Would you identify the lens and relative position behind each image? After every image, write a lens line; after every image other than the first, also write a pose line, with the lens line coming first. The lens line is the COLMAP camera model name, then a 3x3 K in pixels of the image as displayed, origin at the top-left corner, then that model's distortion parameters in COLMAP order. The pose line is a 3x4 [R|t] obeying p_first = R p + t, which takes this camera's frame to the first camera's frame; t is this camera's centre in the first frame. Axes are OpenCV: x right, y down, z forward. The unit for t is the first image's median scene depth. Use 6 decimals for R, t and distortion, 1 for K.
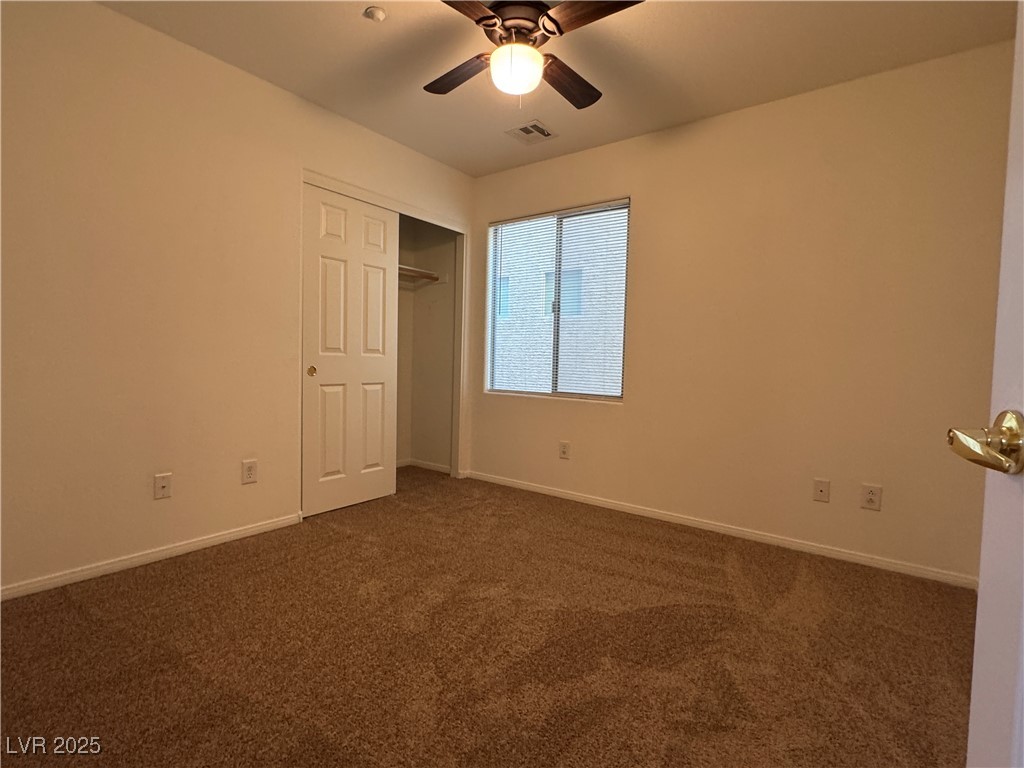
lens RADIAL K [[493.5, 0, 517.2], [0, 493.5, 378.1], [0, 0, 1]] dist [-0.002484, 0.000092]
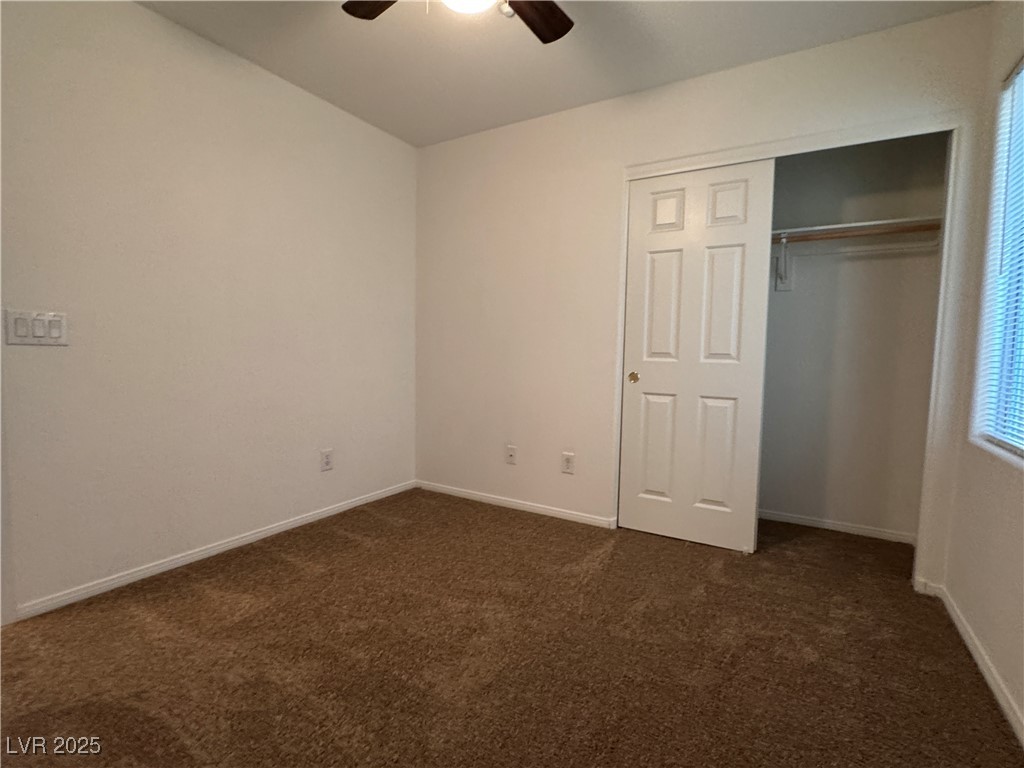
lens RADIAL K [[493.5, 0, 511.1], [0, 493.5, 383.9], [0, 0, 1]] dist [-0.002484, 0.000092]
pose [[0.077762, 0.035165, -0.996352, 0.511342], [-0.056102, 0.997949, 0.030843, -0.017967], [0.995392, 0.053499, 0.079576, 0.687276]]
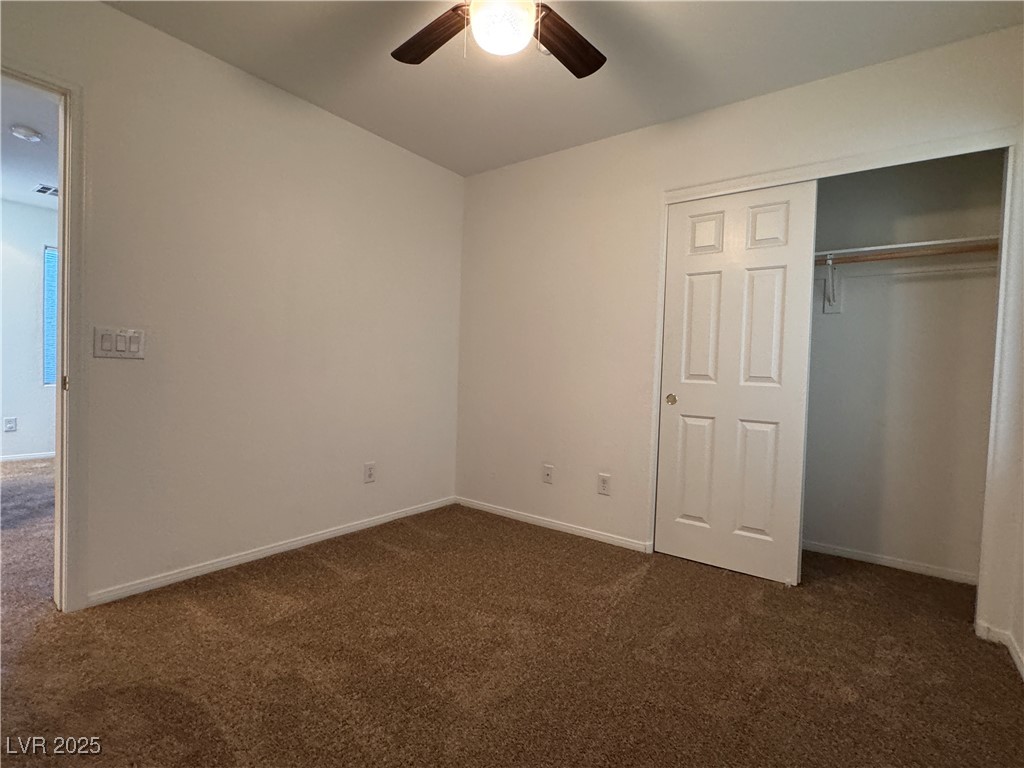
lens RADIAL K [[493.5, 0, 513.5], [0, 493.5, 382.4], [0, 0, 1]] dist [-0.002484, 0.000092]
pose [[-0.018589, -0.009861, -0.999779, 0.530239], [-0.074954, 0.997151, -0.008441, -0.015757], [0.997014, 0.074781, -0.019275, 0.712170]]
